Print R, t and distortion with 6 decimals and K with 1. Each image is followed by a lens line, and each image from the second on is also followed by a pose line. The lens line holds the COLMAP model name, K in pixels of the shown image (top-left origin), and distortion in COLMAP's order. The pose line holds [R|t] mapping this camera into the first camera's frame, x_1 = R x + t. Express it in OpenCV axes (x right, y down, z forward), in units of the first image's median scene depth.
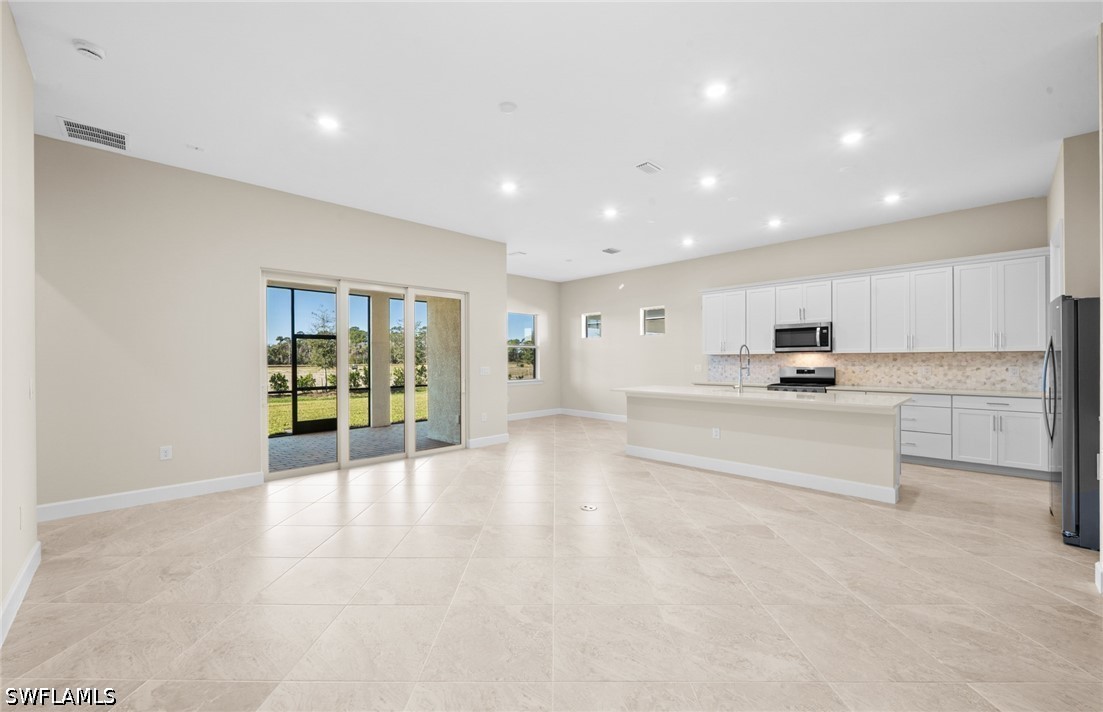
lens RADIAL K [[436.4, 0, 551.5], [0, 436.4, 356.0], [0, 0, 1]] dist [-0.001054, -0.000279]
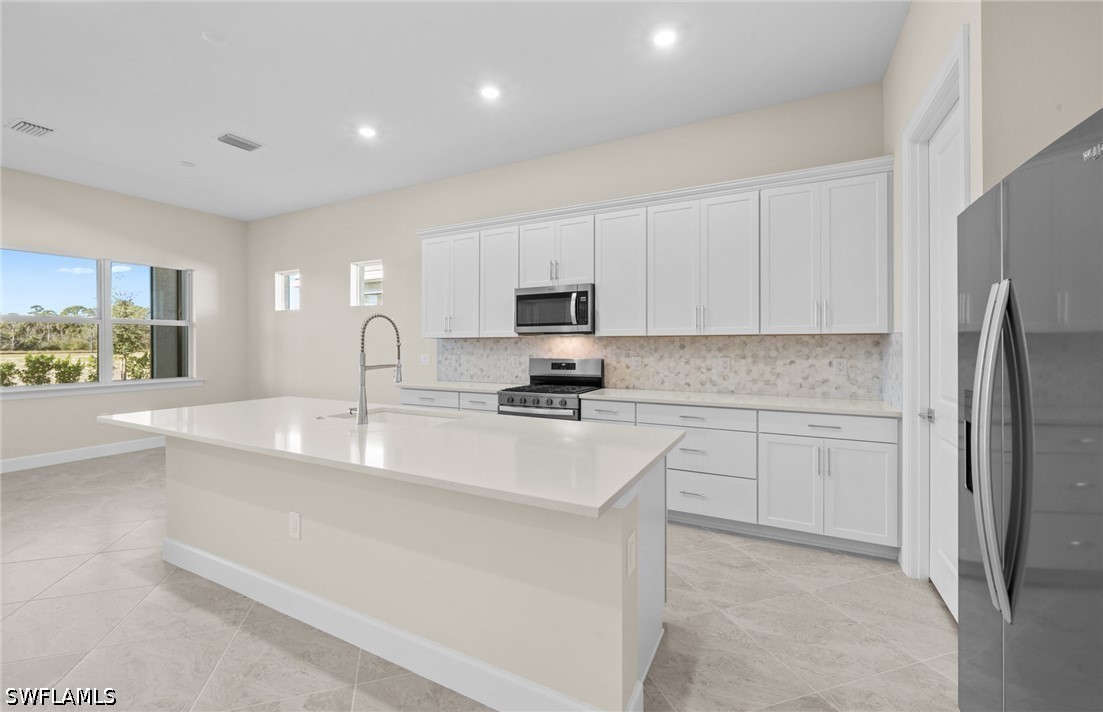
lens RADIAL K [[454.8, 0, 544.0], [0, 454.8, 341.3], [0, 0, 1]] dist [-0.001308, -0.000093]
pose [[0.953428, 0.003939, 0.301595, 0.414625], [-0.004108, 0.999992, -0.000074, 0.001260], [-0.301593, -0.001168, 0.953436, 0.454056]]
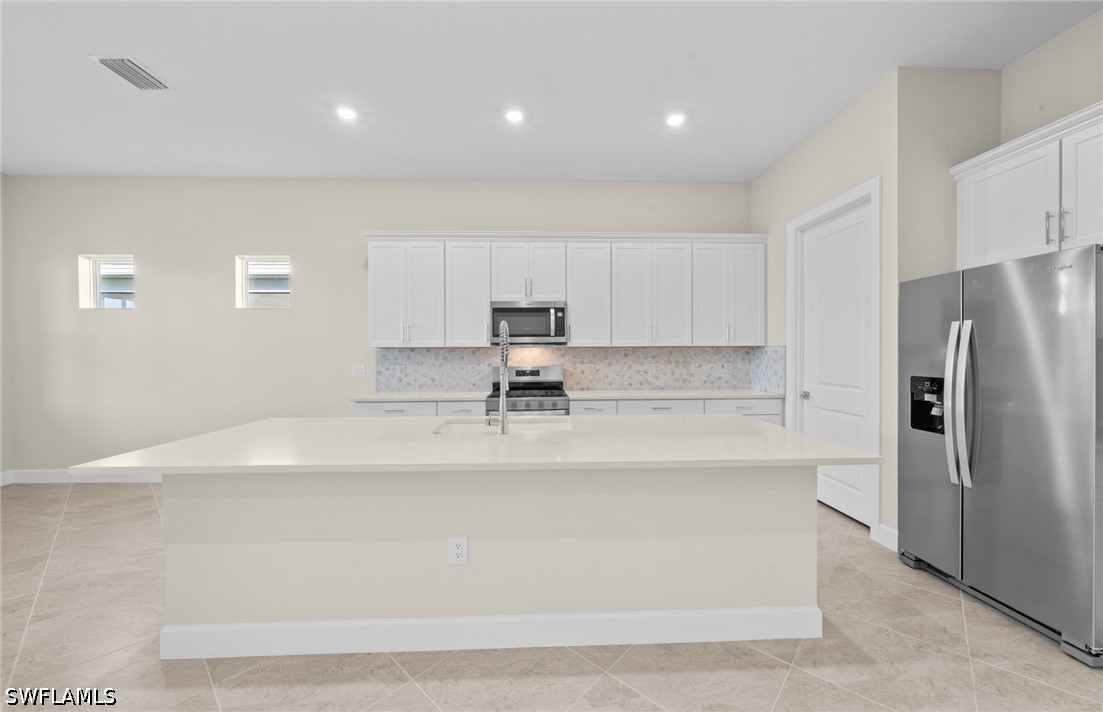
lens RADIAL K [[407.8, 0, 551.5], [0, 407.8, 356.0], [0, 0, 1]] dist [-0.002950, -0.000355]
pose [[0.670485, -0.002880, 0.741918, 0.149037], [-0.004132, 0.999962, 0.007615, 0.004361], [-0.741912, -0.008171, 0.670448, 0.616724]]
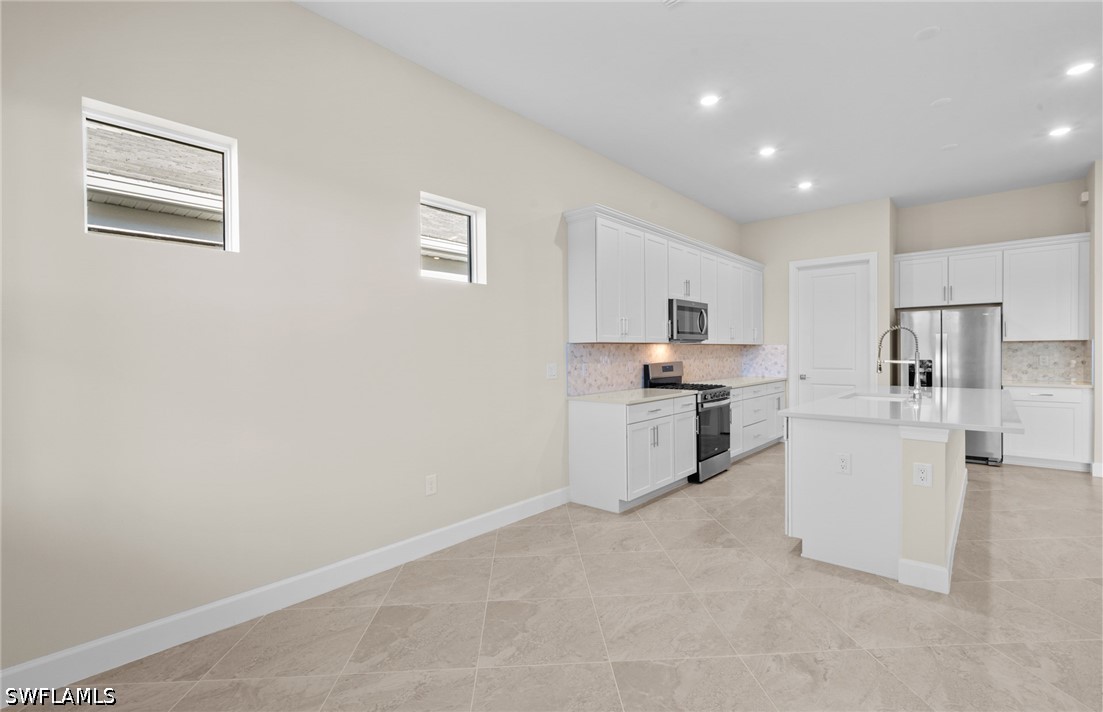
lens RADIAL K [[489.8, 0, 551.5], [0, 489.8, 356.0], [0, 0, 1]] dist [-0.001084, 0.000120]
pose [[-0.065139, -0.002571, 0.997873, -0.241185], [0.002299, 0.999994, 0.002727, 0.014137], [-0.997874, 0.002472, -0.065132, 1.418137]]
